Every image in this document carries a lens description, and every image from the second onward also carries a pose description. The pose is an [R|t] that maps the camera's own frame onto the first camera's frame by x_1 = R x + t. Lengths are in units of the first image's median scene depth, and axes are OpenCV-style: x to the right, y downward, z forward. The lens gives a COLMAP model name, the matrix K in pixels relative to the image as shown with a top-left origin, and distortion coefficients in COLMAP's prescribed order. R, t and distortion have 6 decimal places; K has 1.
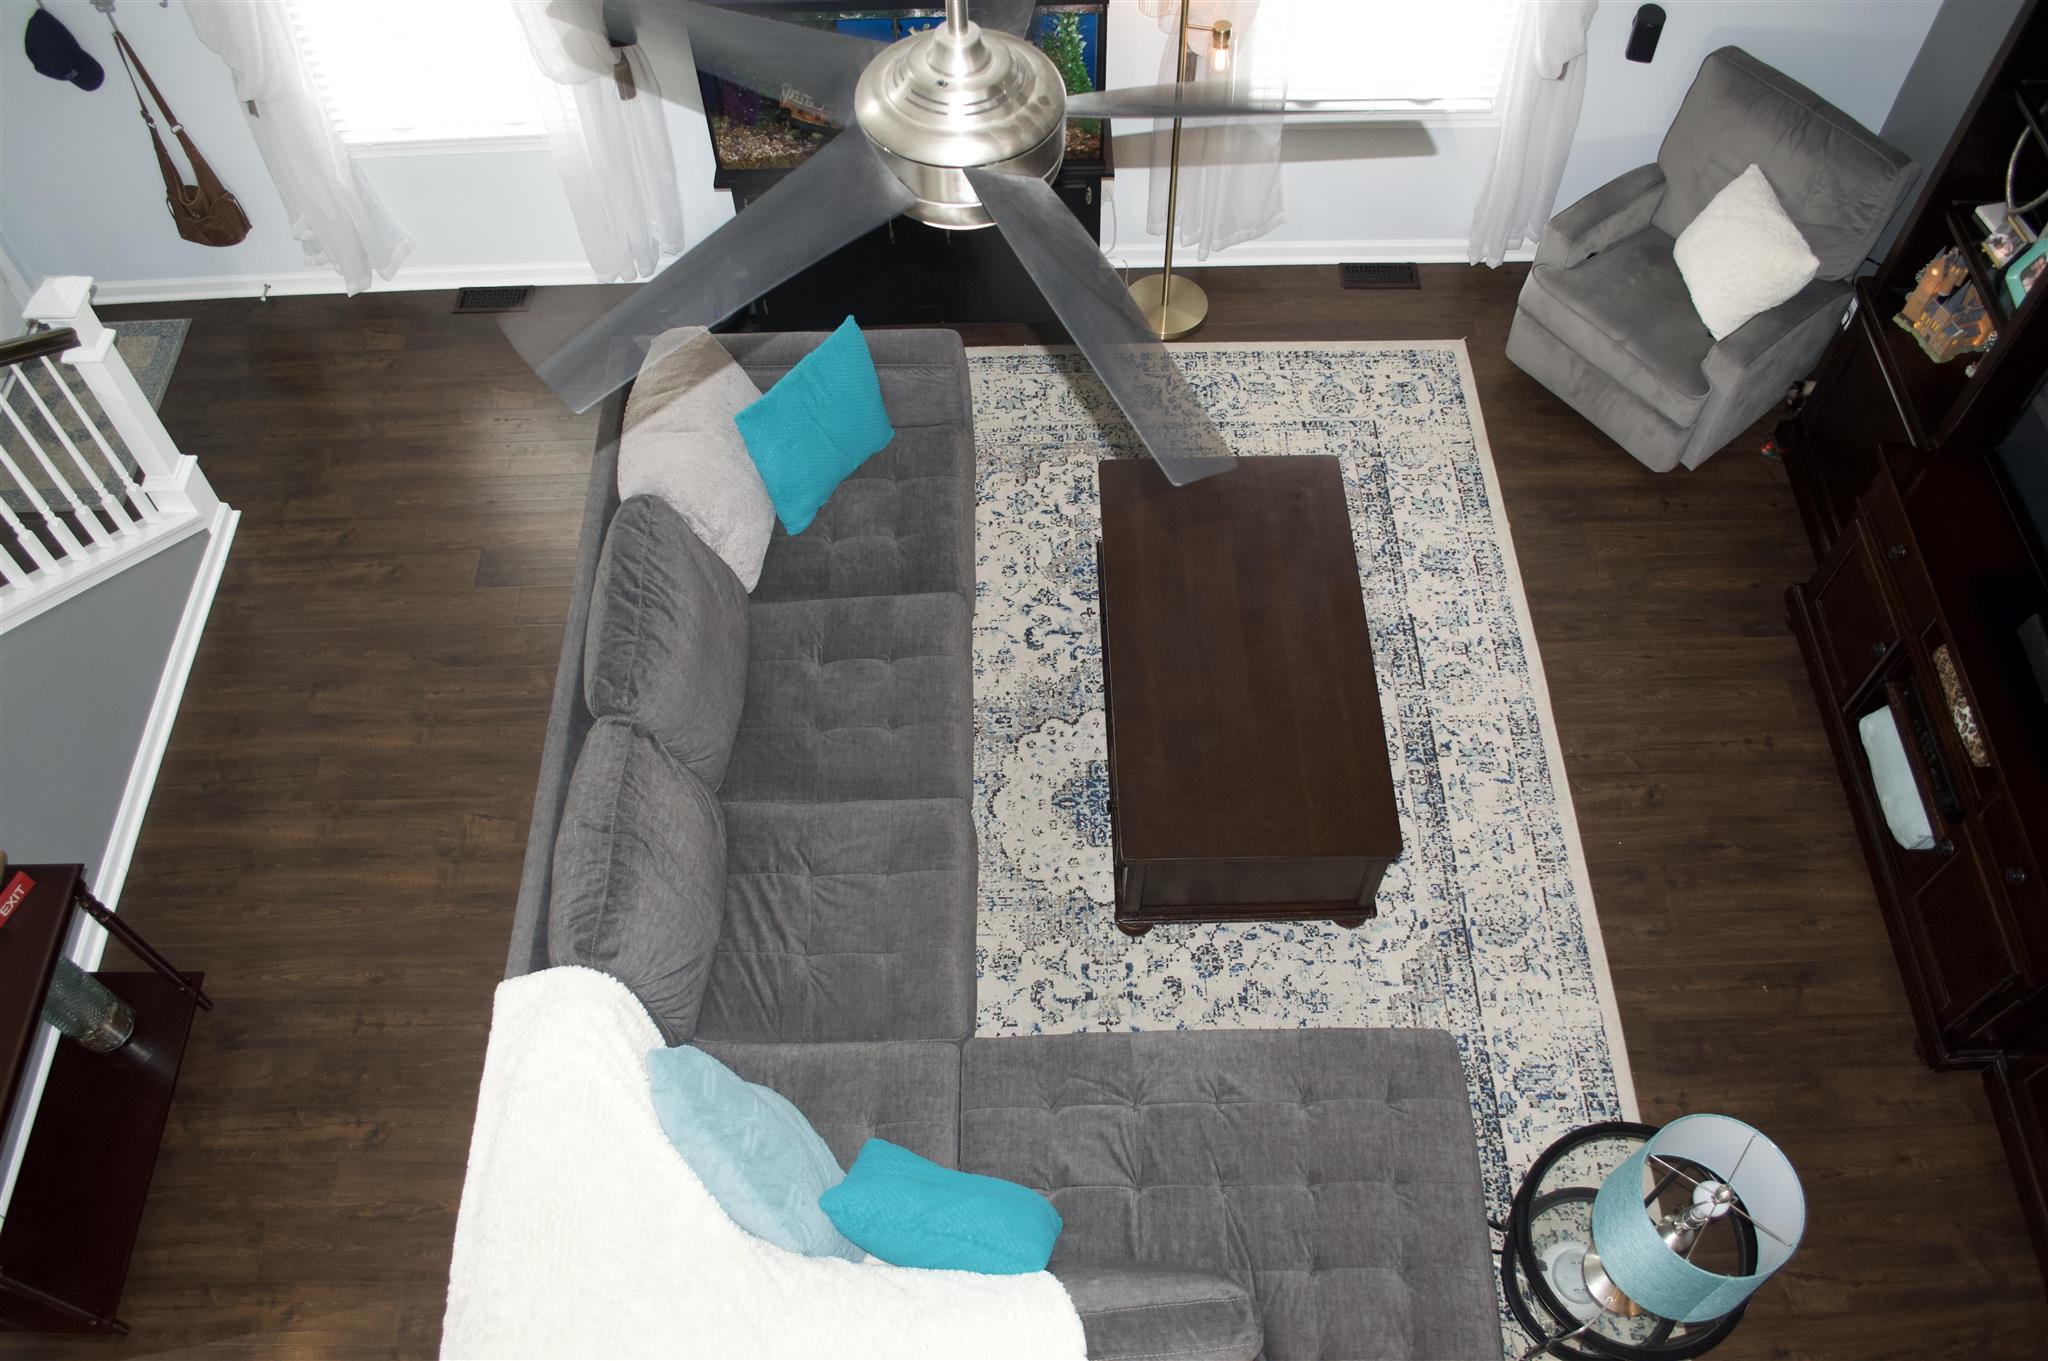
lens RADIAL K [[1616.6, 0, 1019.2], [0, 1616.6, 684.2], [0, 0, 1]] dist [-0.084780, 0.010180]
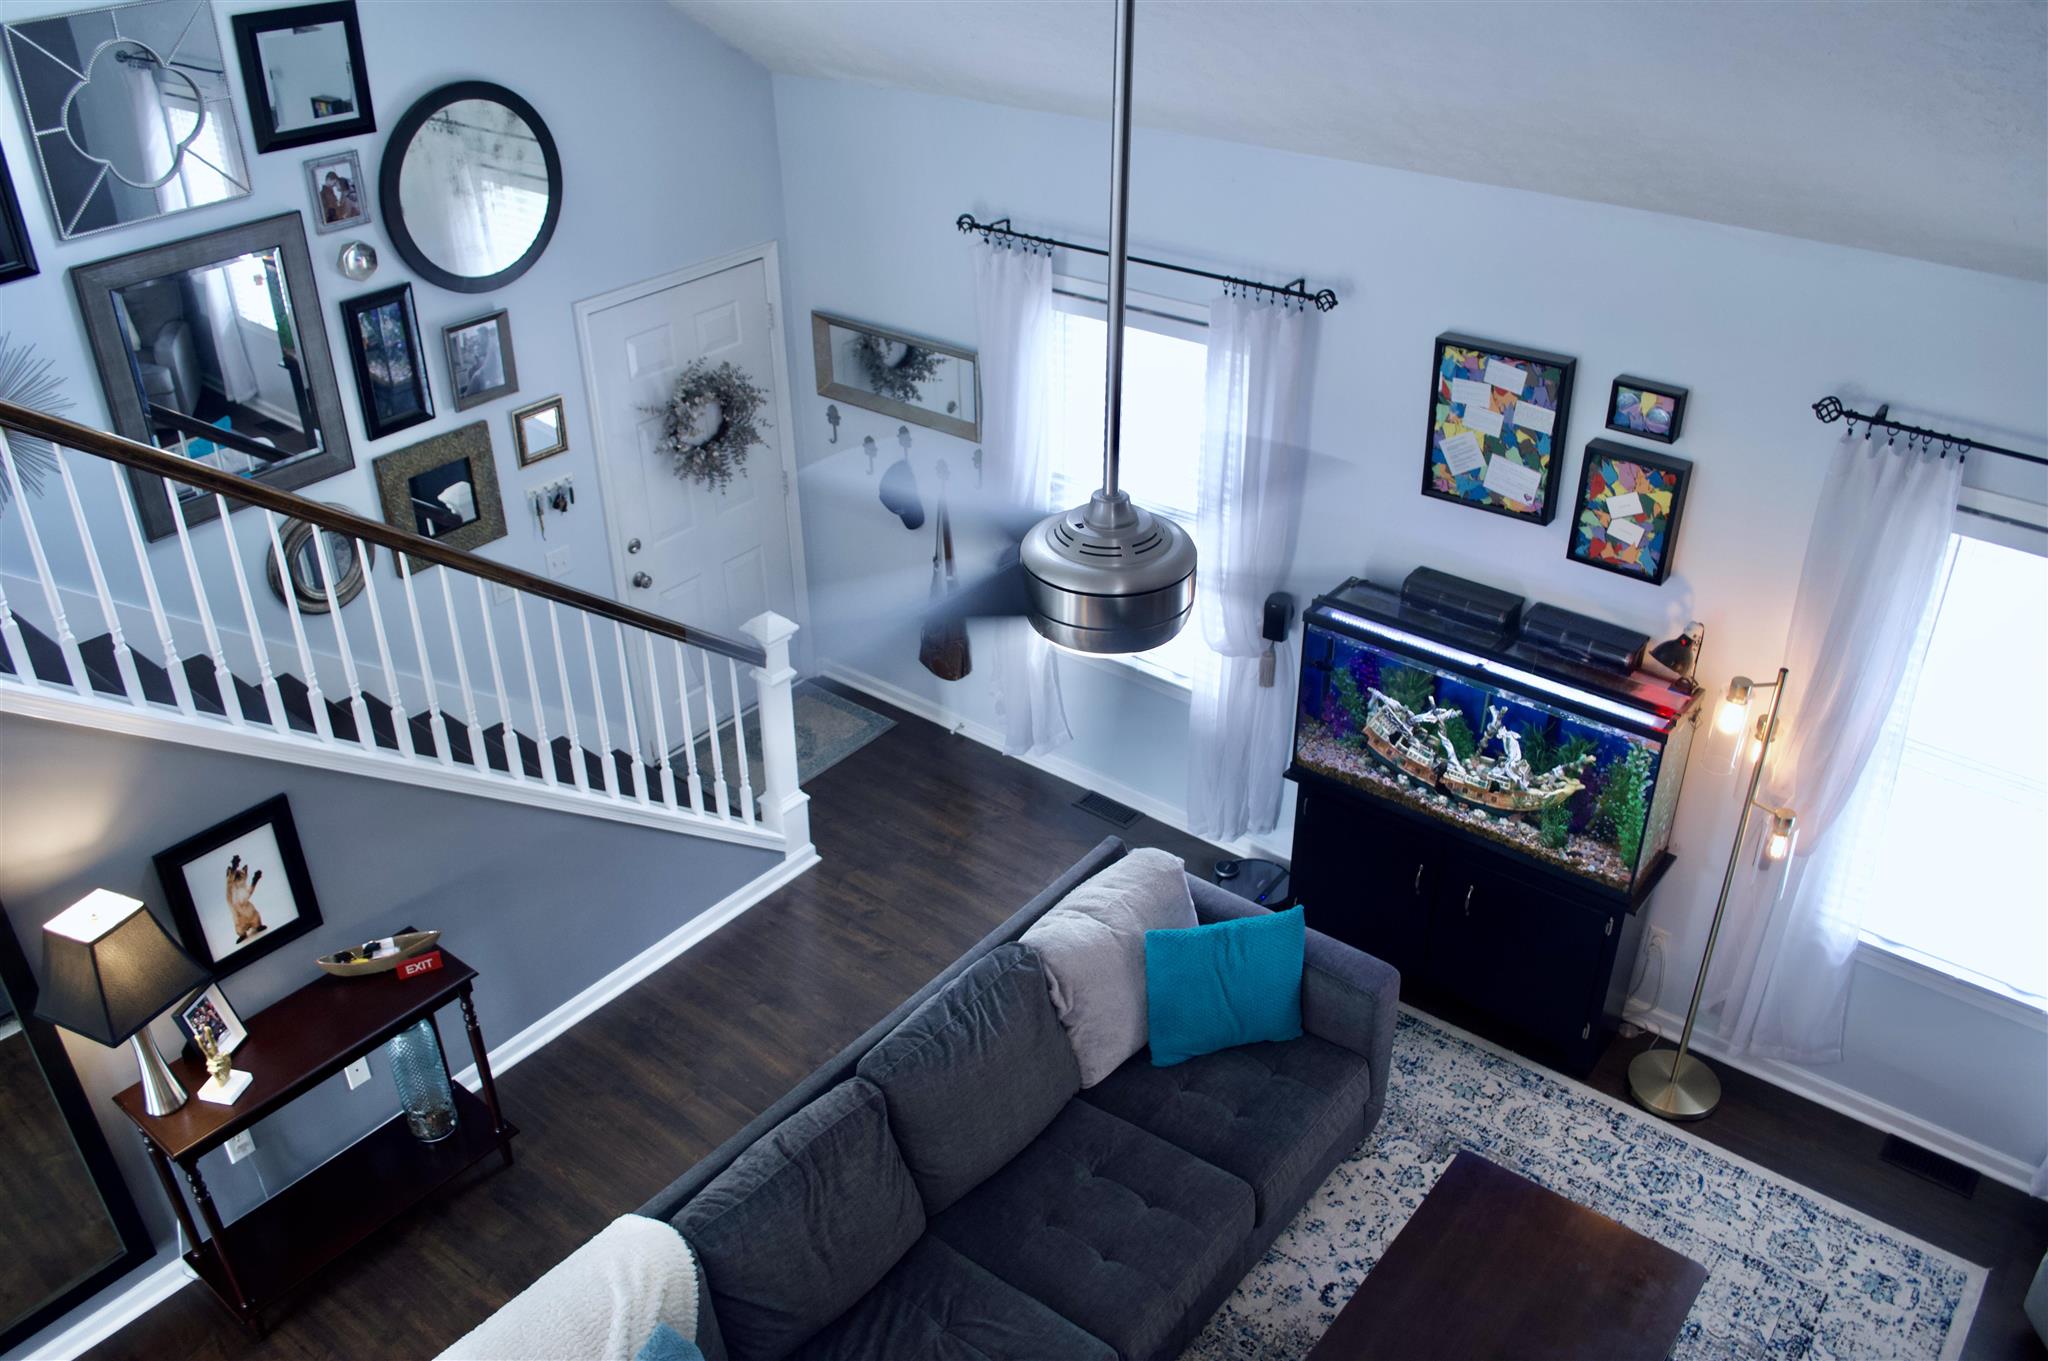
lens RADIAL K [[1616.6, 0, 1031.3], [0, 1616.6, 685.4], [0, 0, 1]] dist [-0.084780, 0.010180]
pose [[0.774640, 0.335557, -0.536036, 0.232513], [-0.533424, 0.801995, -0.268819, 0.027201], [0.339694, 0.494172, 0.800251, 0.024137]]
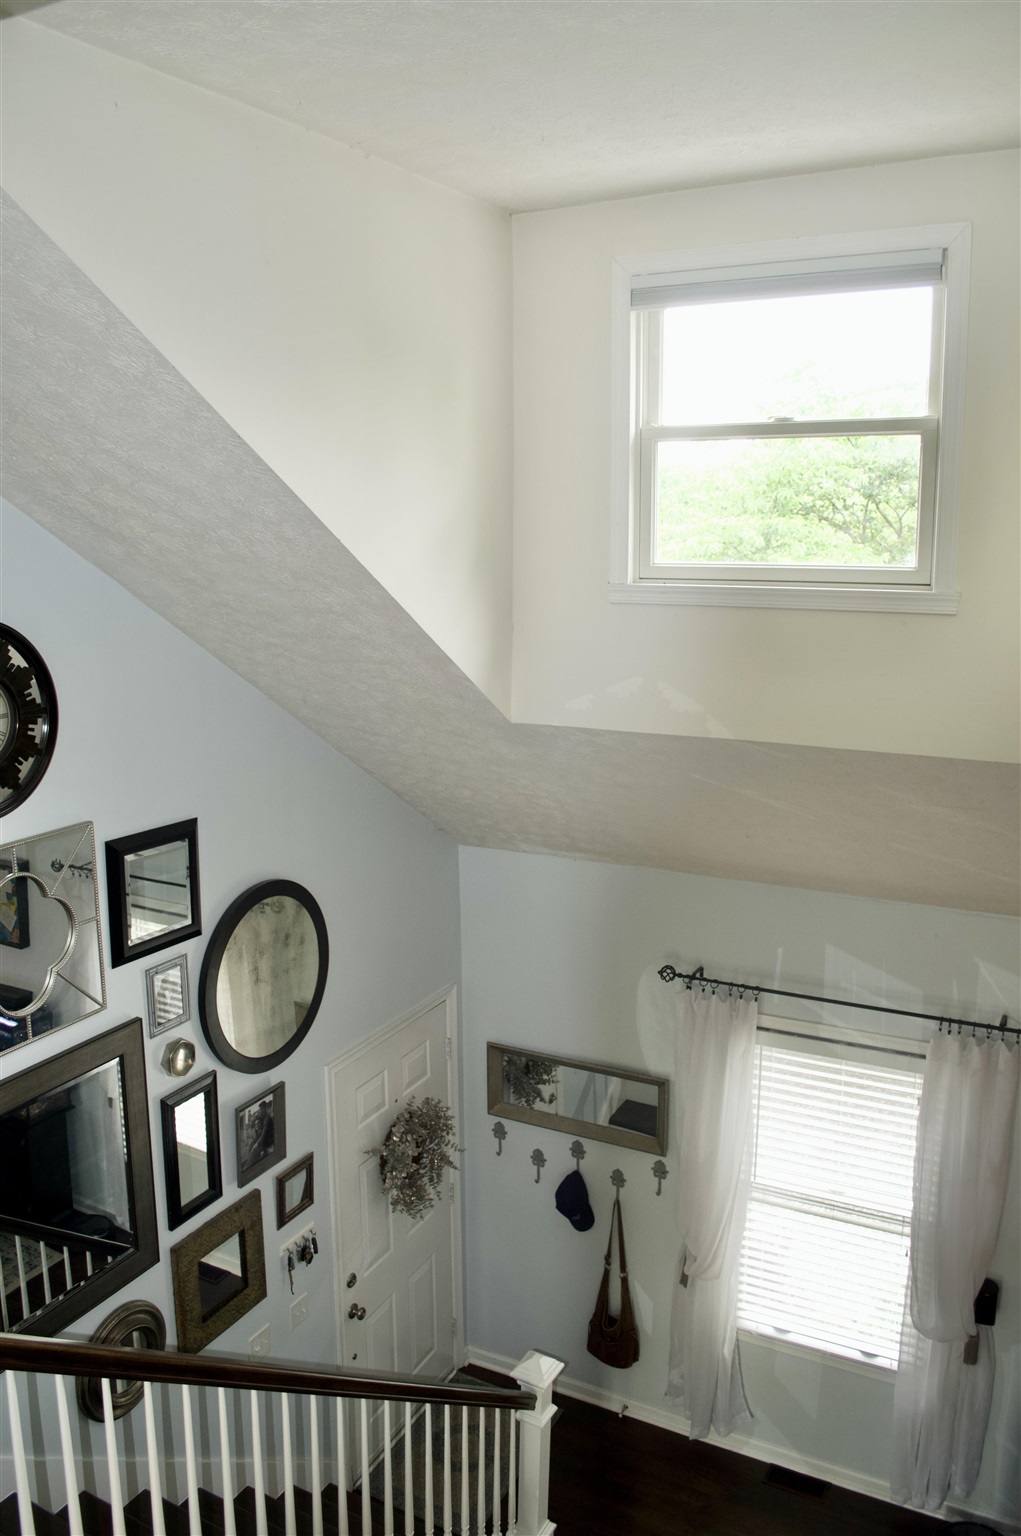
lens RADIAL K [[1212.4, 0, 515.2], [0, 1212.4, 766.4], [0, 0, 1]] dist [-0.084780, 0.010180]
pose [[0.876317, 0.101346, -0.470954, -0.166498], [-0.409322, 0.672139, -0.616997, 0.034133], [0.254016, 0.733457, 0.630489, -0.025451]]
